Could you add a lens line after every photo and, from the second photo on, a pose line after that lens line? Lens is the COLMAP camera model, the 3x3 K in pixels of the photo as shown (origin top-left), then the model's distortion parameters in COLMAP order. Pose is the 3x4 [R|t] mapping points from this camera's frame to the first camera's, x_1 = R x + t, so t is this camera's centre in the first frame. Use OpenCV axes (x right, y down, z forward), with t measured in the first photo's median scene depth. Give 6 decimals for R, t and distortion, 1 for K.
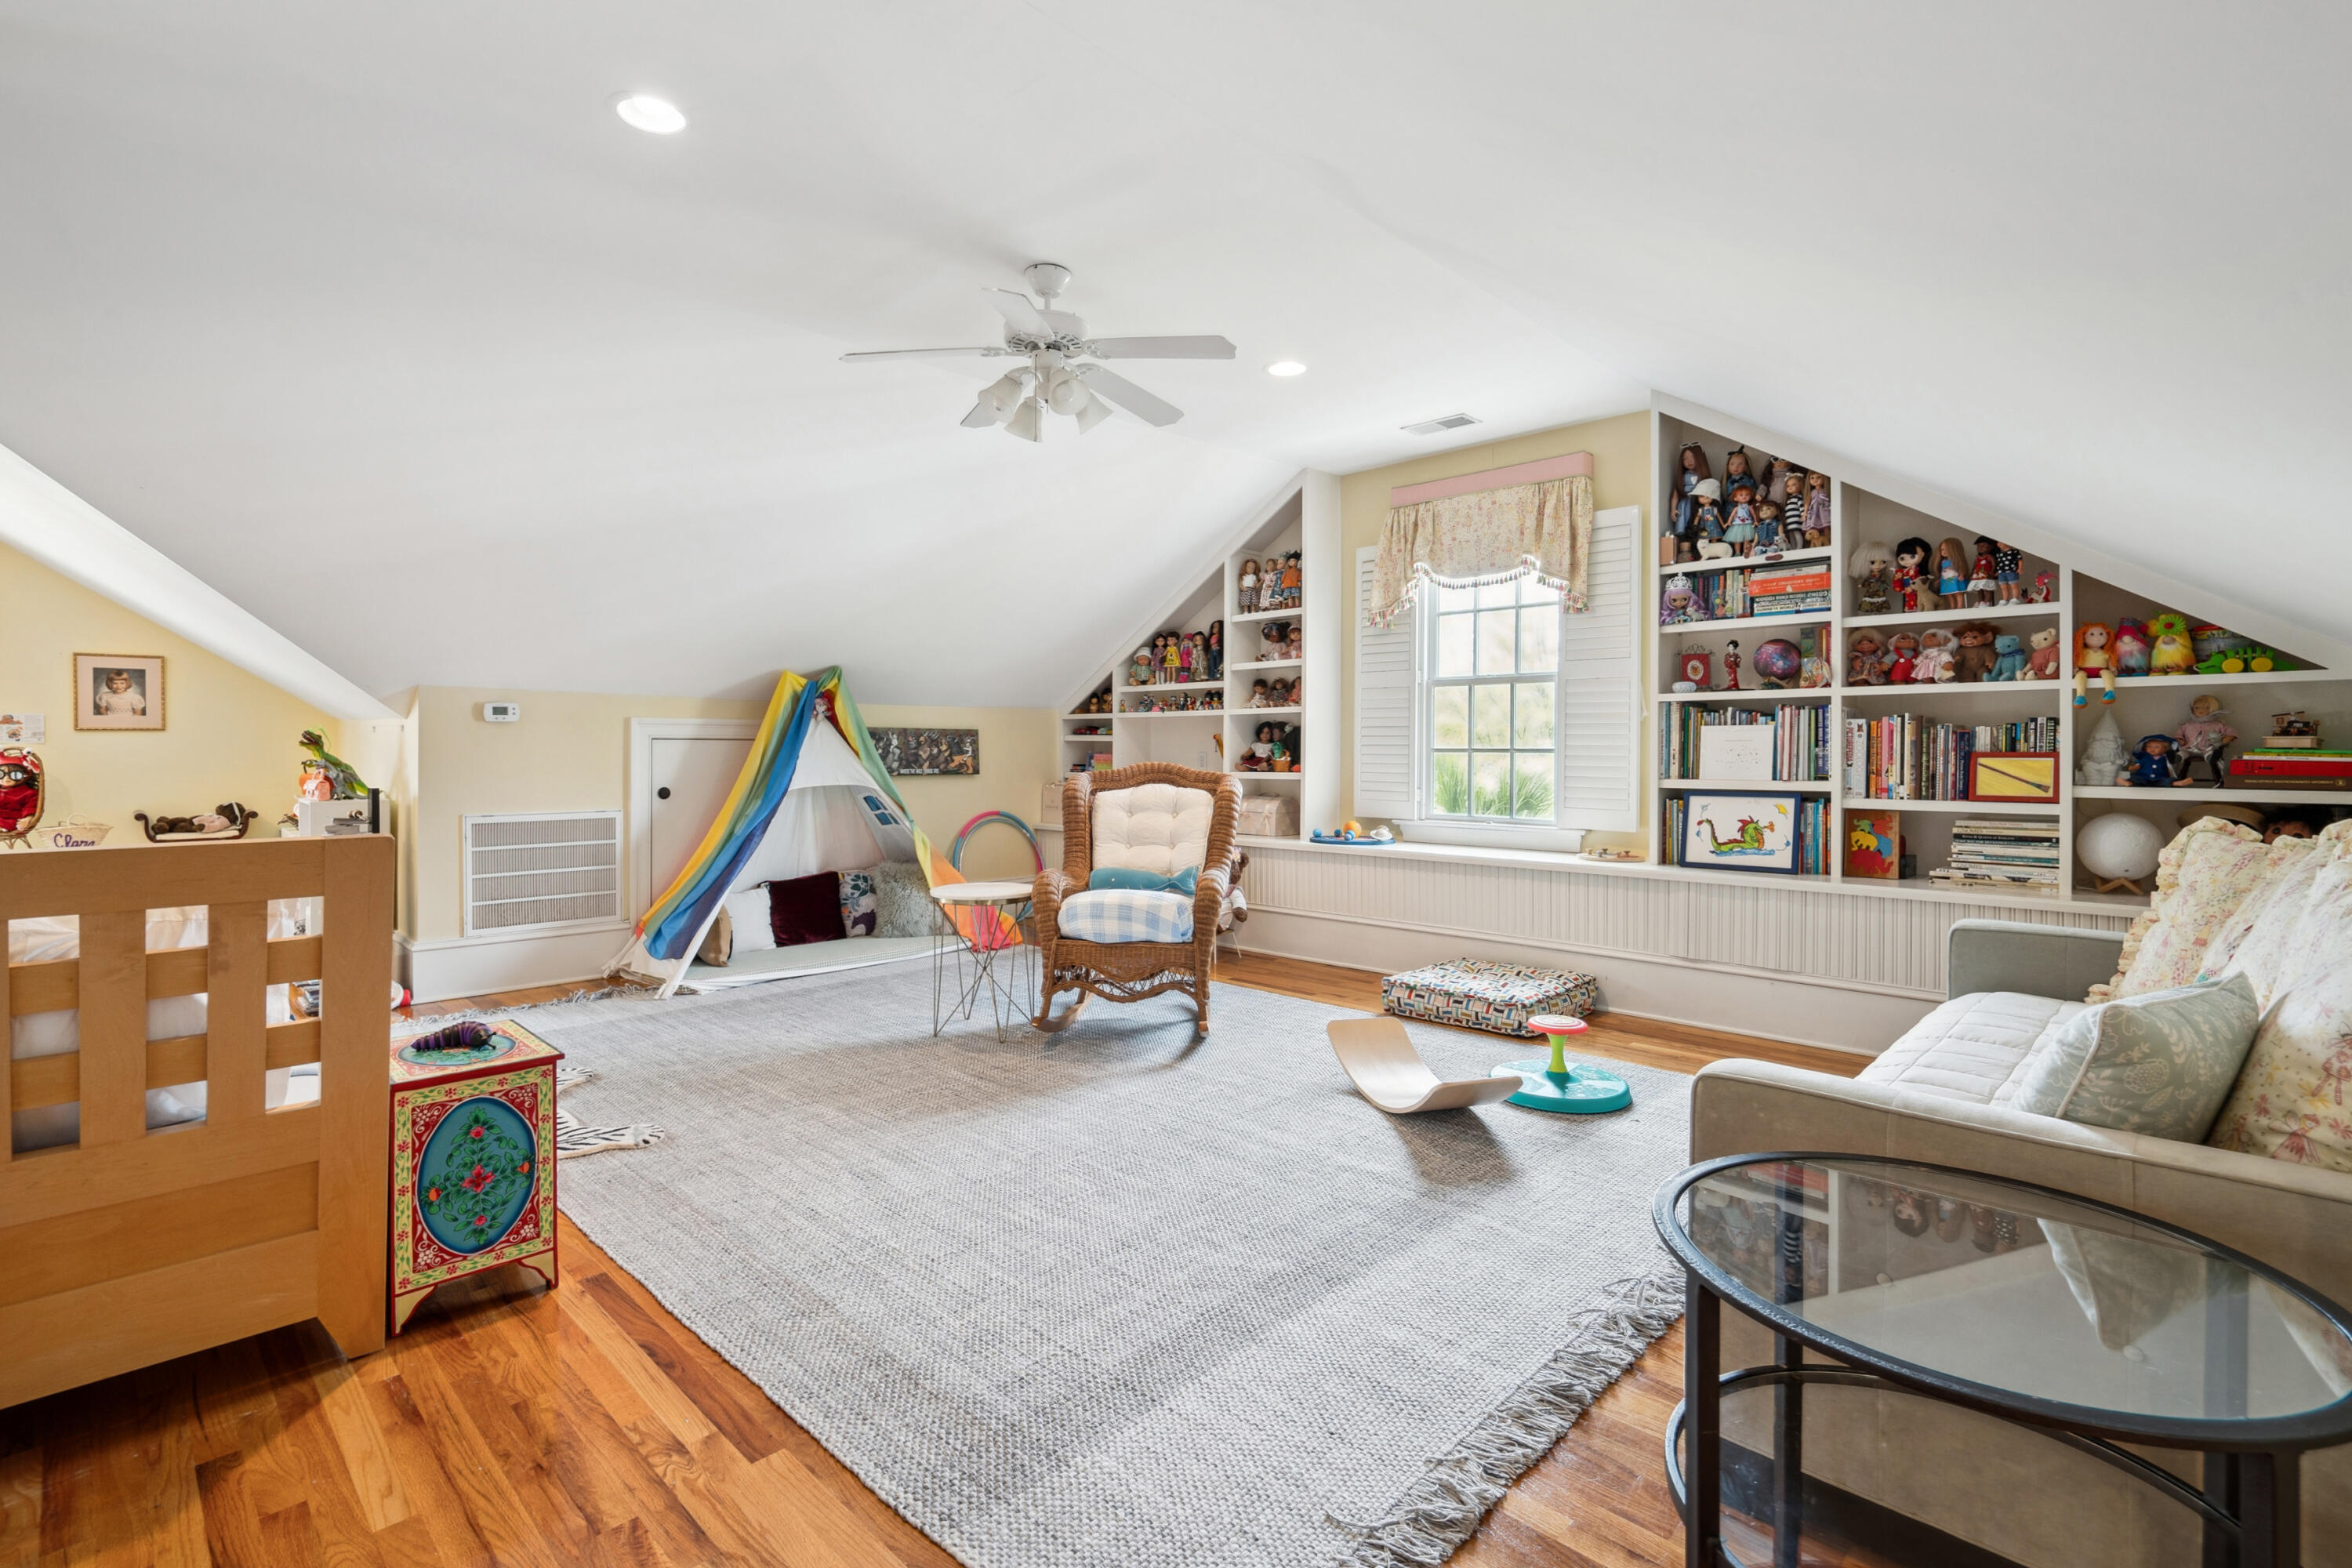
lens RADIAL K [[1099.5, 0, 1168.6], [0, 1099.5, 760.4], [0, 0, 1]] dist [-0.003265, 0.001039]
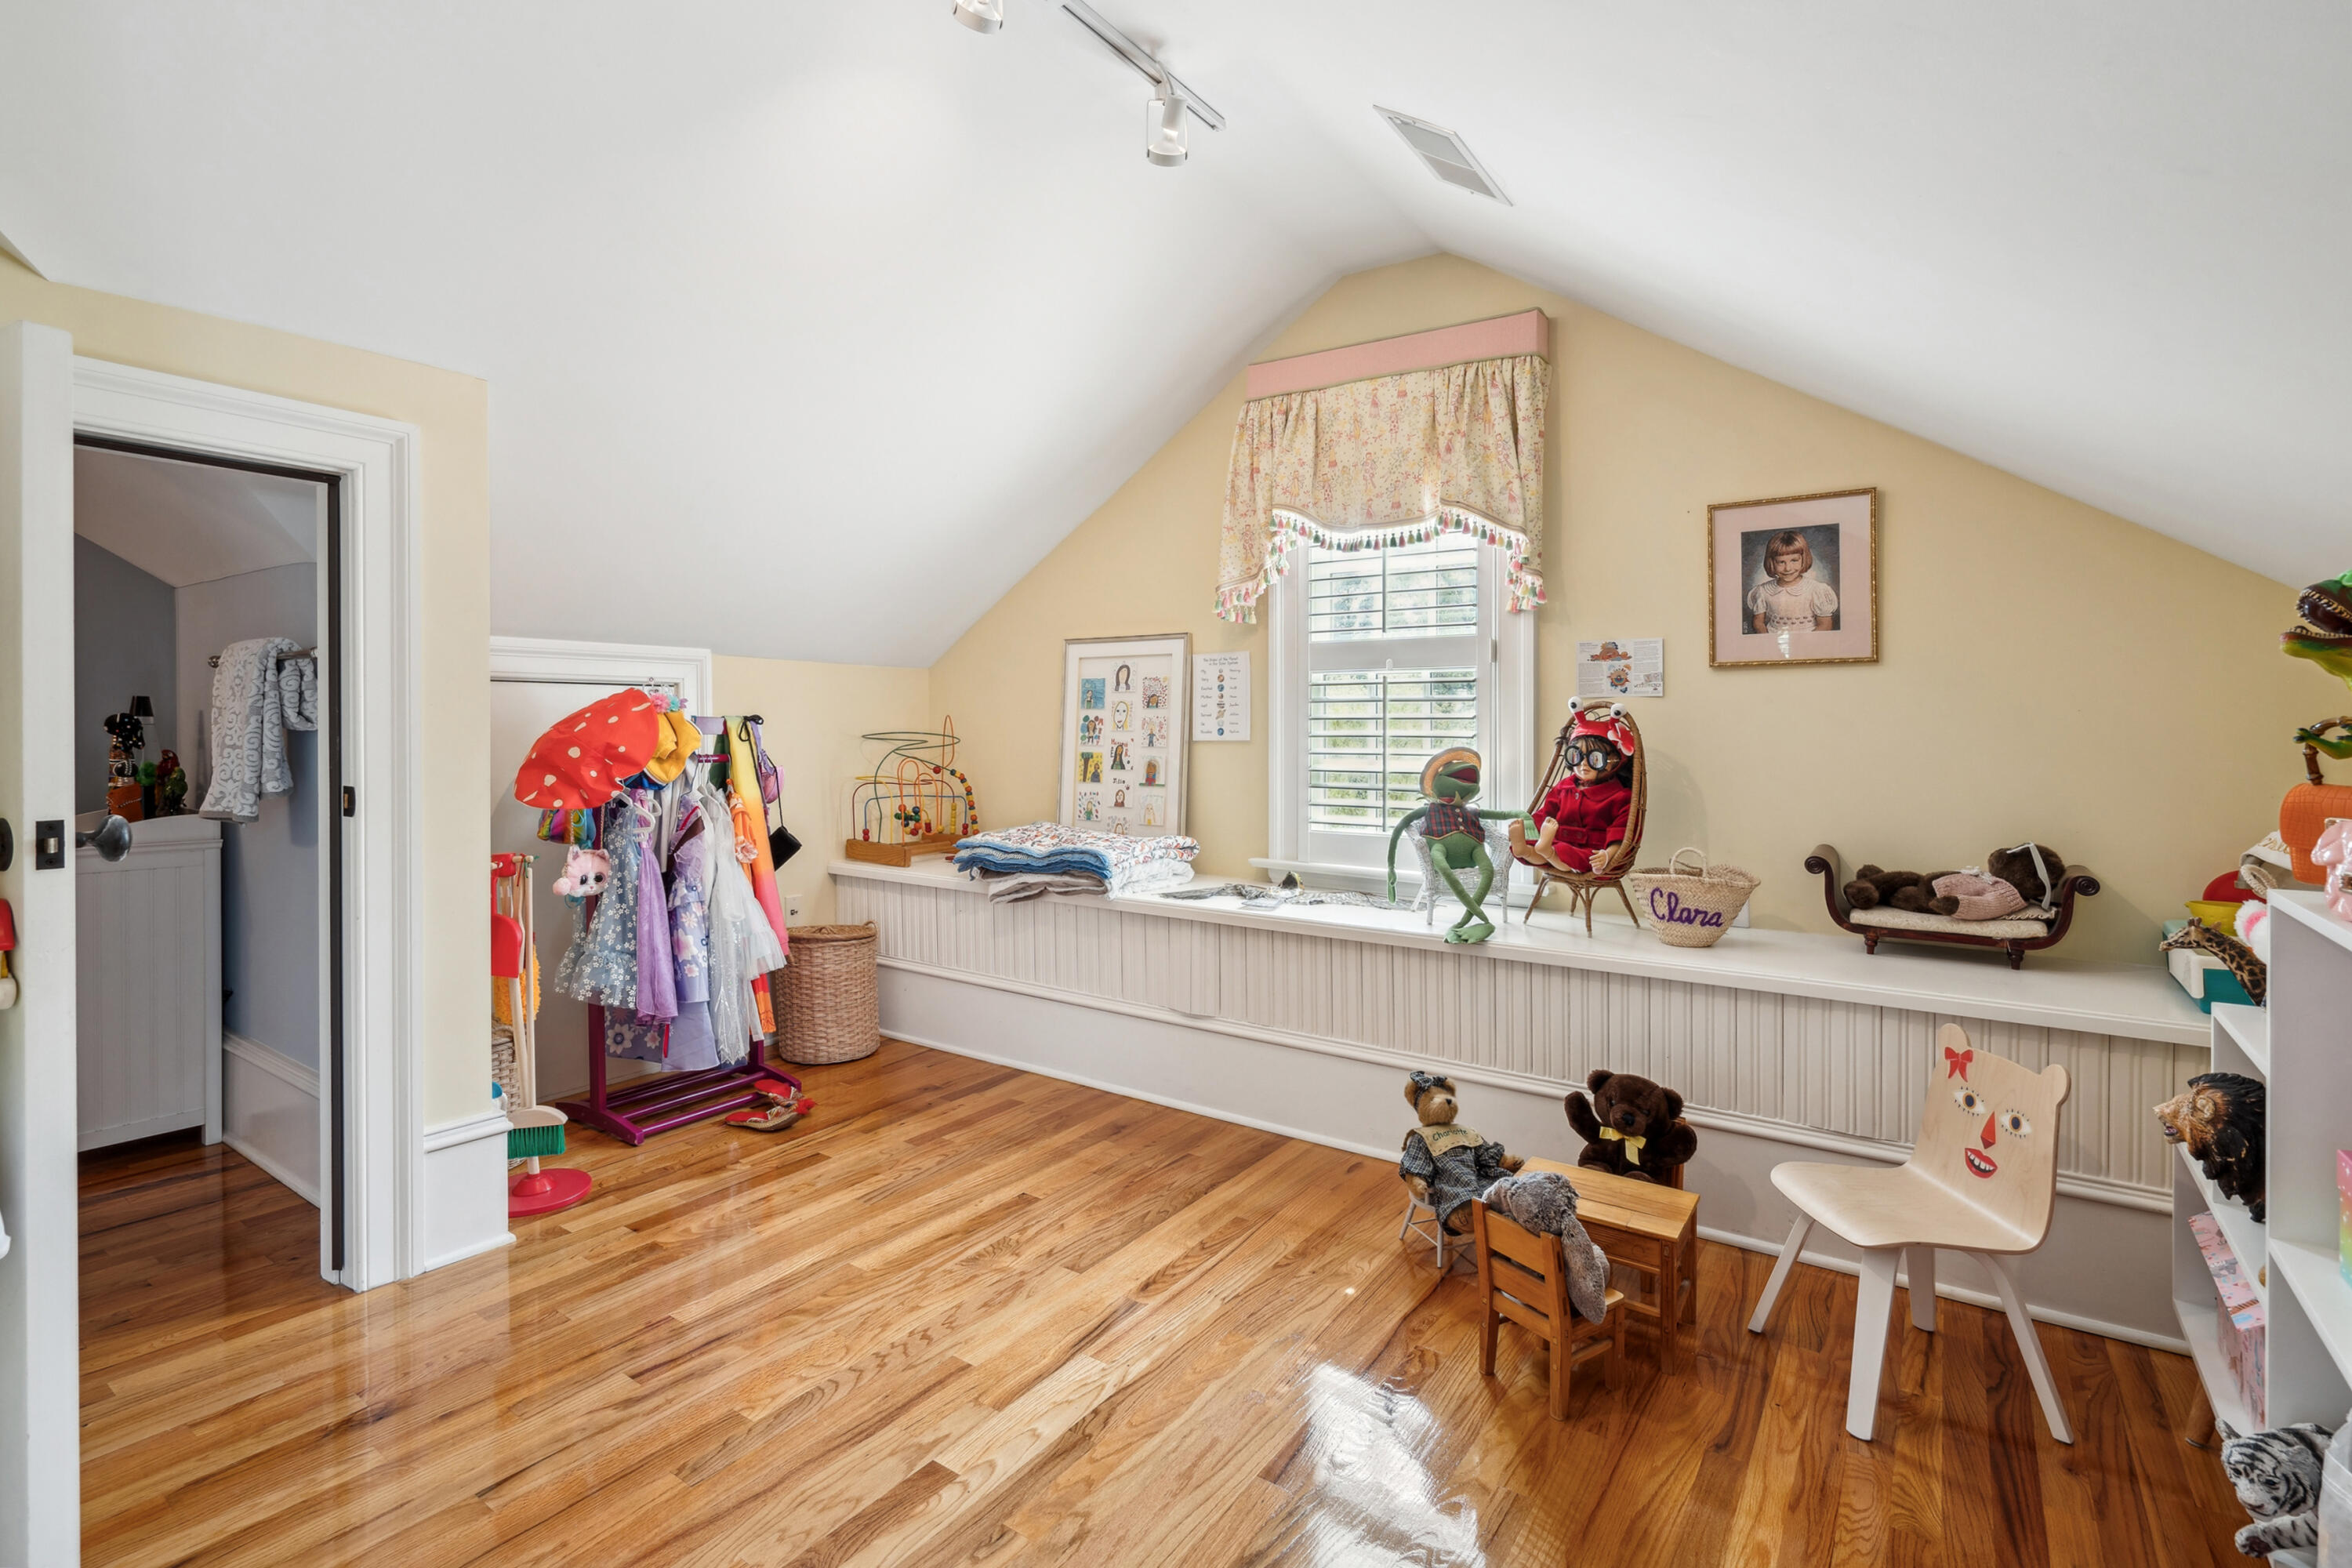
lens RADIAL K [[1099.5, 0, 1128.8], [0, 1099.5, 721.1], [0, 0, 1]] dist [-0.003265, 0.001039]
pose [[0.147234, 0.000550, -0.989102, -0.550111], [-0.013502, 0.999908, -0.001454, 0.000099], [0.989010, 0.013569, 0.147228, 0.666799]]
